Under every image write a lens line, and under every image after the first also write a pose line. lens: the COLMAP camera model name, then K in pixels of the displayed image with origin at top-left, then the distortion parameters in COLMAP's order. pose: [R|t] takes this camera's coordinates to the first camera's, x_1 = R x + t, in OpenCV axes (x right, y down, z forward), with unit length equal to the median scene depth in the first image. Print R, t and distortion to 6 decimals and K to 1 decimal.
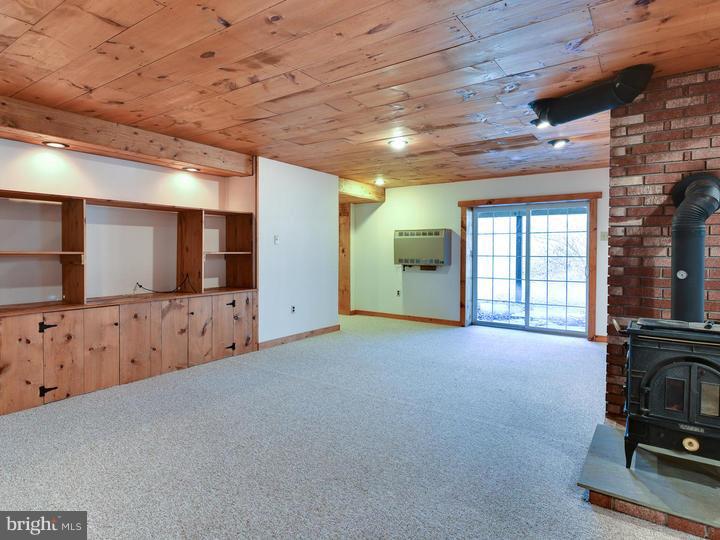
lens RADIAL K [[422.4, 0, 359.9], [0, 422.4, 256.2], [0, 0, 1]] dist [-0.000709, -0.000078]
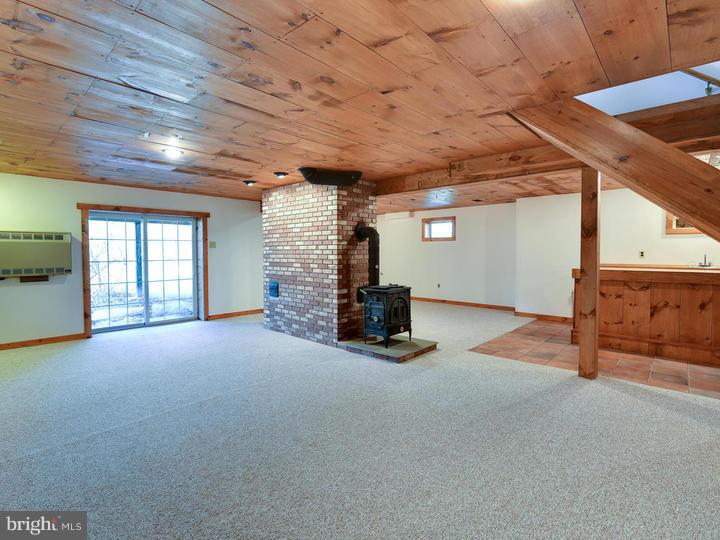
lens RADIAL K [[359.3, 0, 360.0], [0, 359.3, 261.9], [0, 0, 1]] dist [0.001200, 0.000119]
pose [[0.124382, -0.036320, 0.991569, -0.701653], [0.015049, 0.999284, 0.034715, -0.030354], [-0.992120, 0.010604, 0.124839, 0.454627]]
